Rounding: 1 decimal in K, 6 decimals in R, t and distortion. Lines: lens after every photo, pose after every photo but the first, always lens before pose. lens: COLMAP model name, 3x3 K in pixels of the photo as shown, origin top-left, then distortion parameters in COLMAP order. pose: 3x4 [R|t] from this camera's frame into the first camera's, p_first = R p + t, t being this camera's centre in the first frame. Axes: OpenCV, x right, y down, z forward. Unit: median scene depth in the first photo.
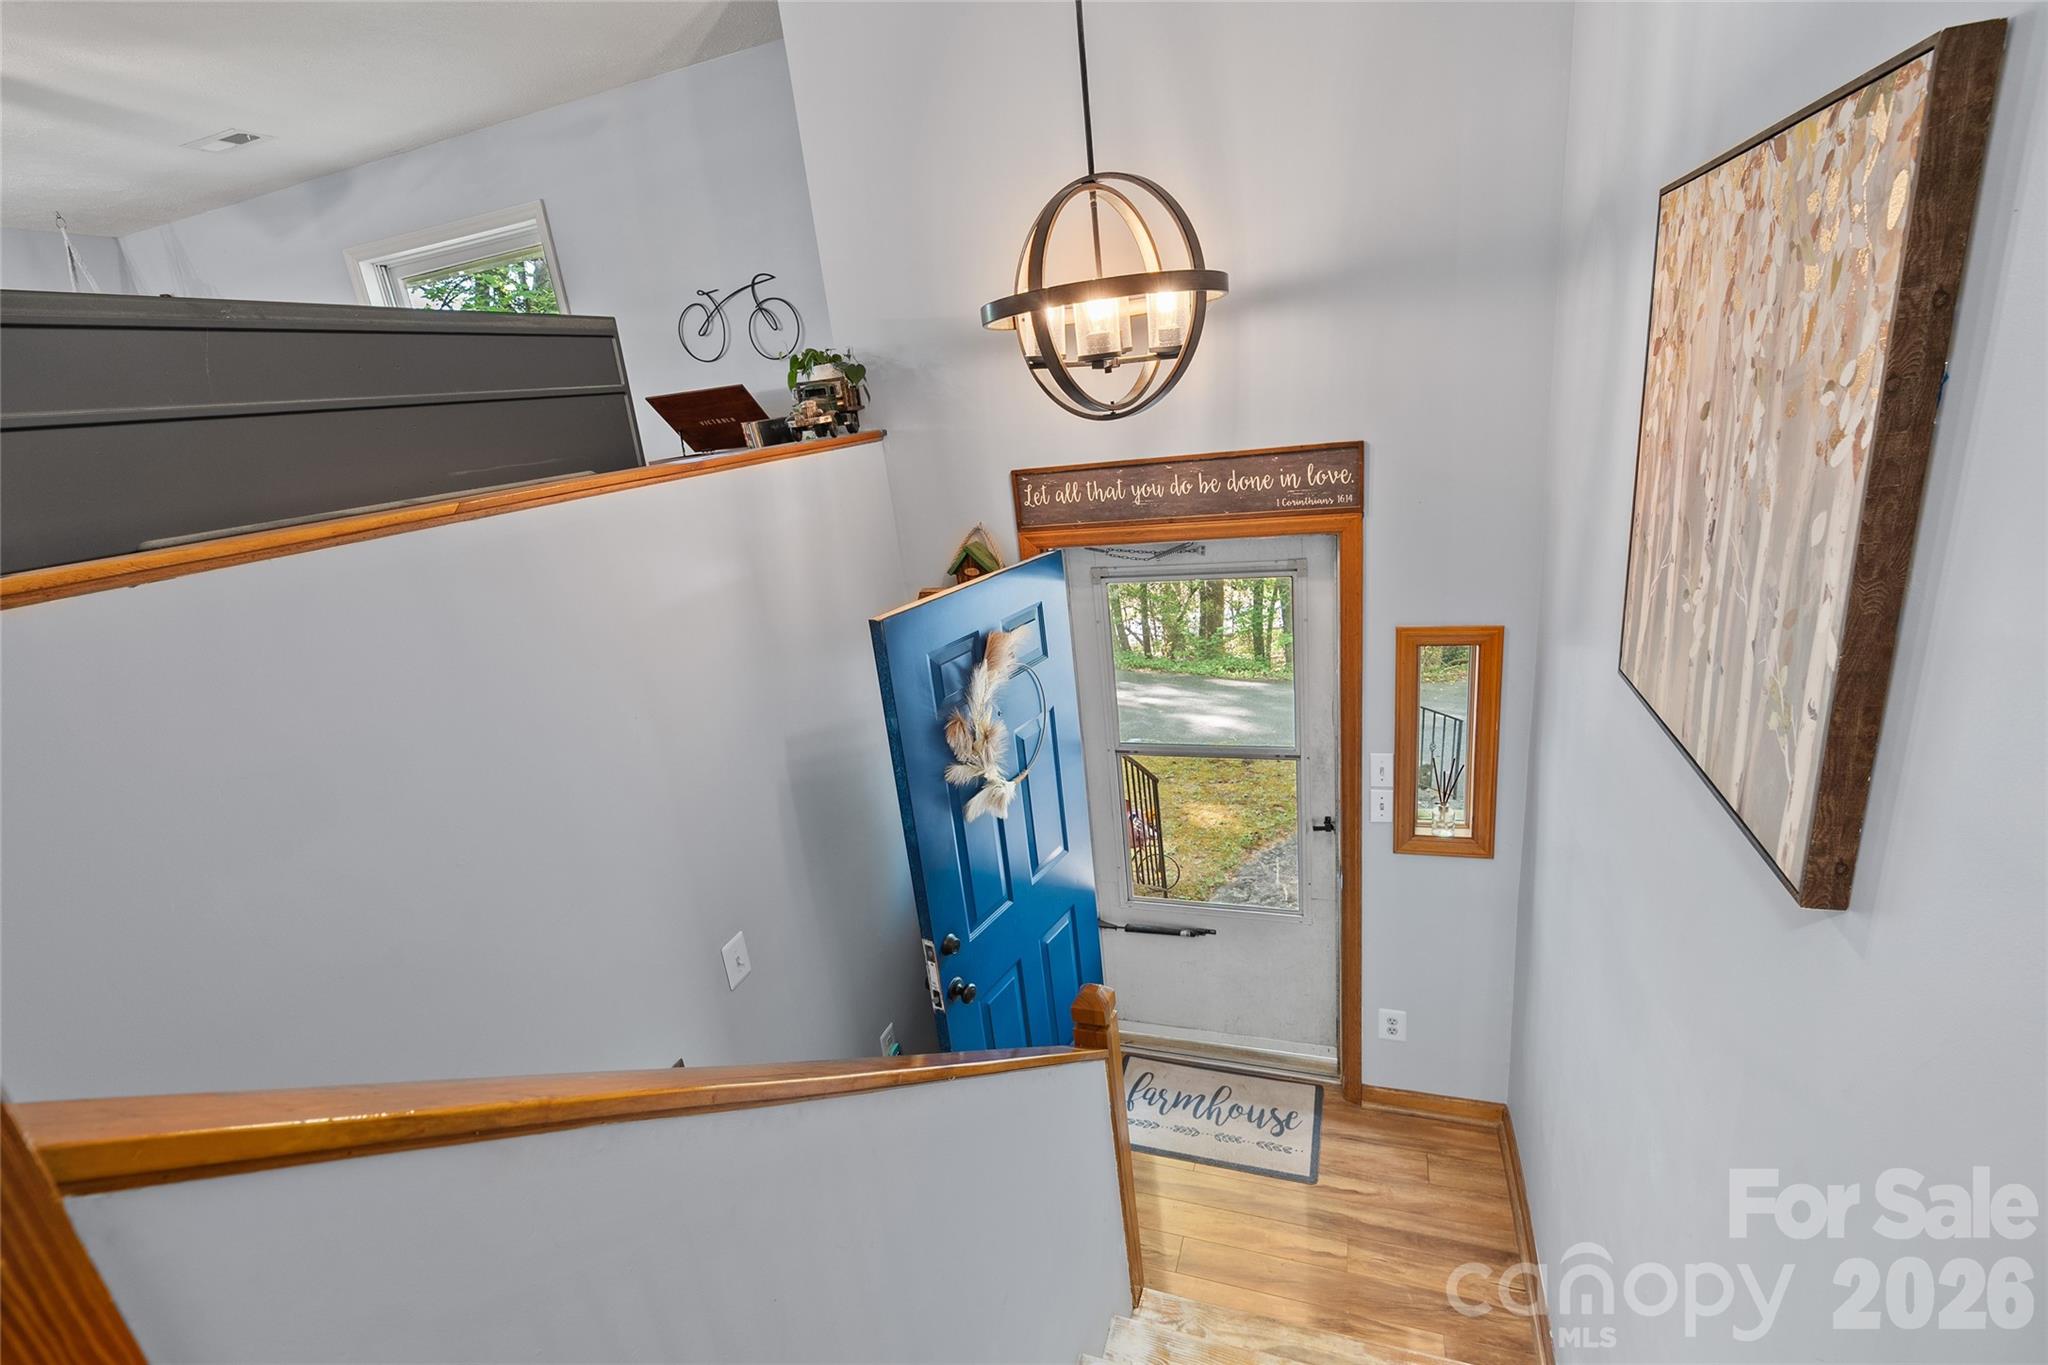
lens RADIAL K [[933.6, 0, 1022.0], [0, 933.6, 682.5], [0, 0, 1]] dist [-0.002292, 0.001785]
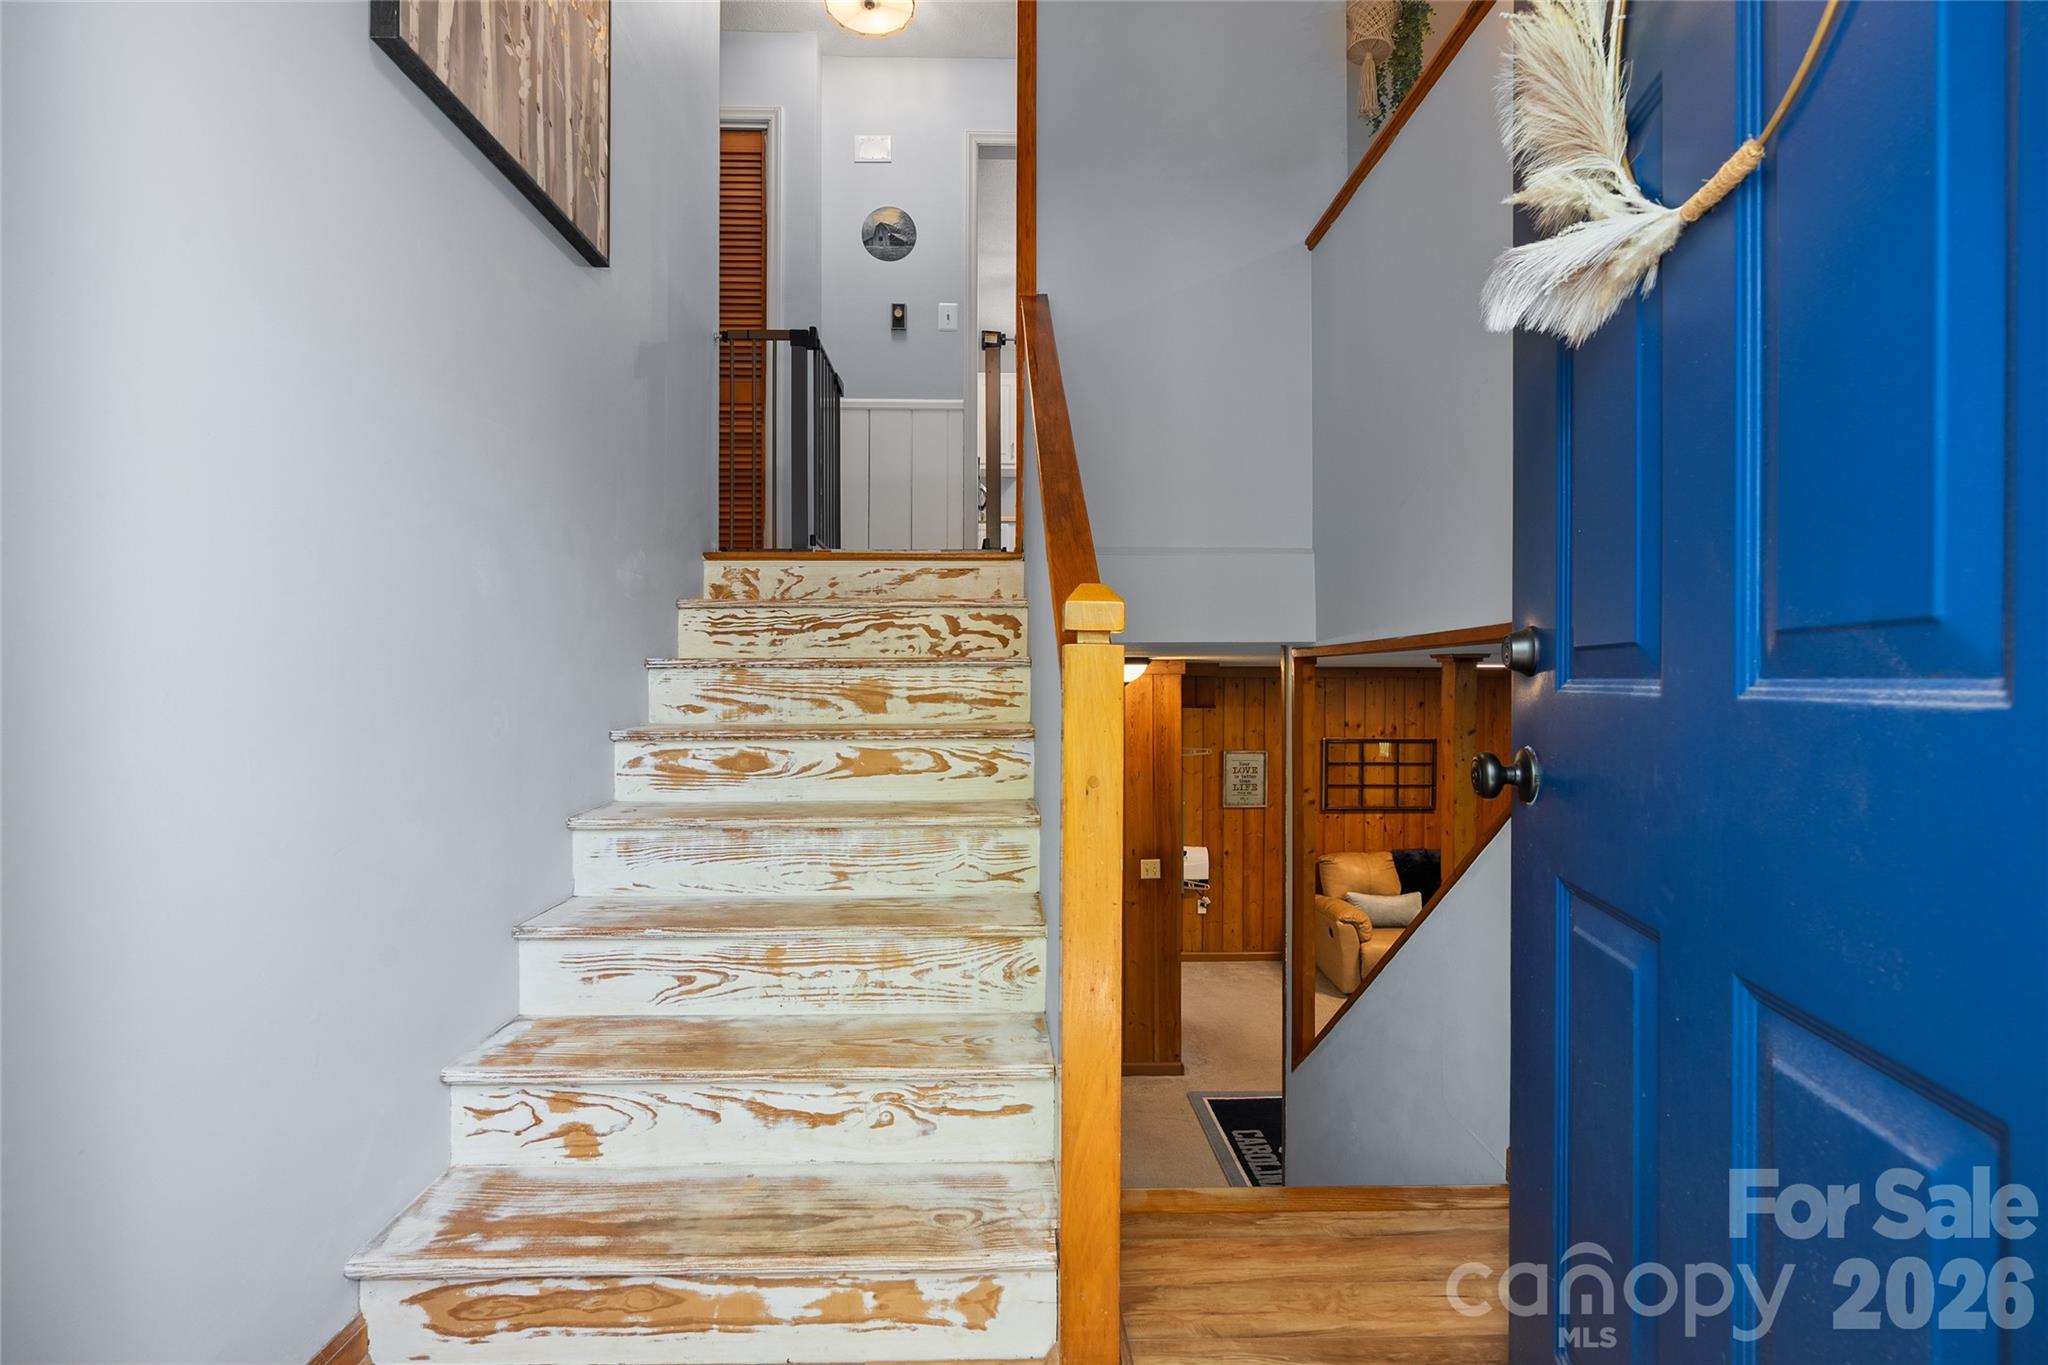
lens RADIAL K [[933.6, 0, 1019.3], [0, 933.6, 690.4], [0, 0, 1]] dist [-0.002292, 0.001785]
pose [[-0.931943, 0.109794, -0.345584, 0.619270], [-0.008755, 0.945966, 0.324149, 0.359744], [0.362500, 0.305113, -0.880624, 2.827896]]
